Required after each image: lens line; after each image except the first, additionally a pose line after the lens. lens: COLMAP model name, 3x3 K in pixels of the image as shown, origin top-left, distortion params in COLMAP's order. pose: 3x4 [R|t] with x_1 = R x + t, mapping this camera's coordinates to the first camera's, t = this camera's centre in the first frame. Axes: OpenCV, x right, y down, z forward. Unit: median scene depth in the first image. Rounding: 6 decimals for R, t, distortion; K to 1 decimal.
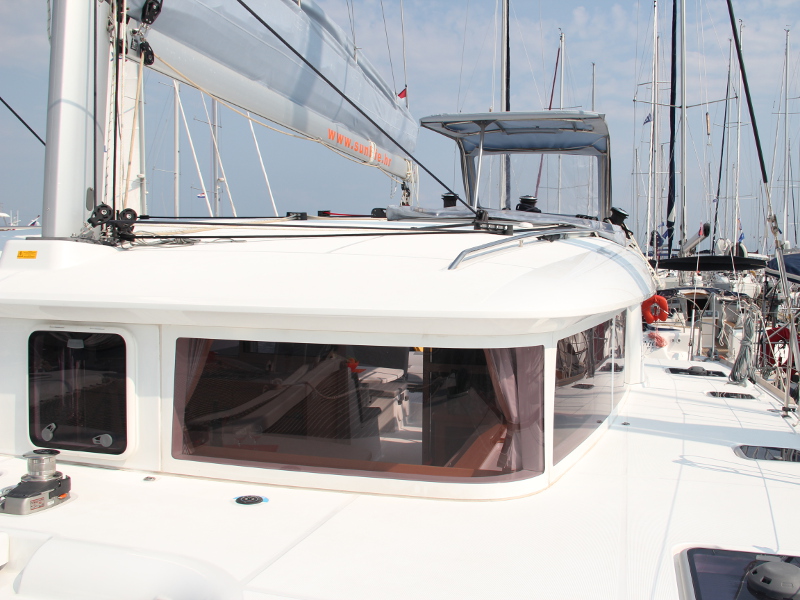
lens RADIAL K [[658.1, 0, 402.7], [0, 658.1, 308.0], [0, 0, 1]] dist [-0.118112, 0.132590]
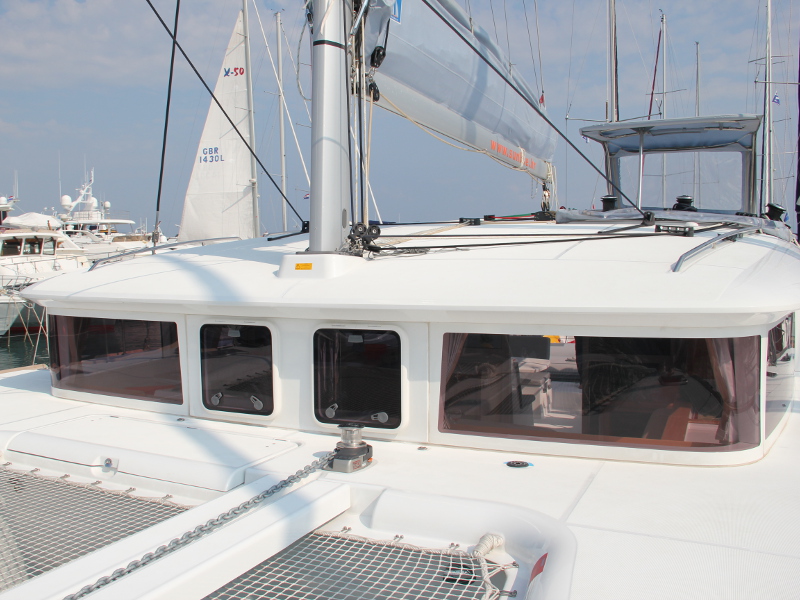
lens RADIAL K [[645.8, 0, 400.0], [0, 645.8, 300.0], [0, 0, 1]] dist [-0.073127, 0.014998]
pose [[0.988088, -0.018014, -0.152832, -0.156481], [0.017821, 0.999838, -0.002632, -0.009030], [0.152854, -0.000123, 0.988249, -0.135993]]
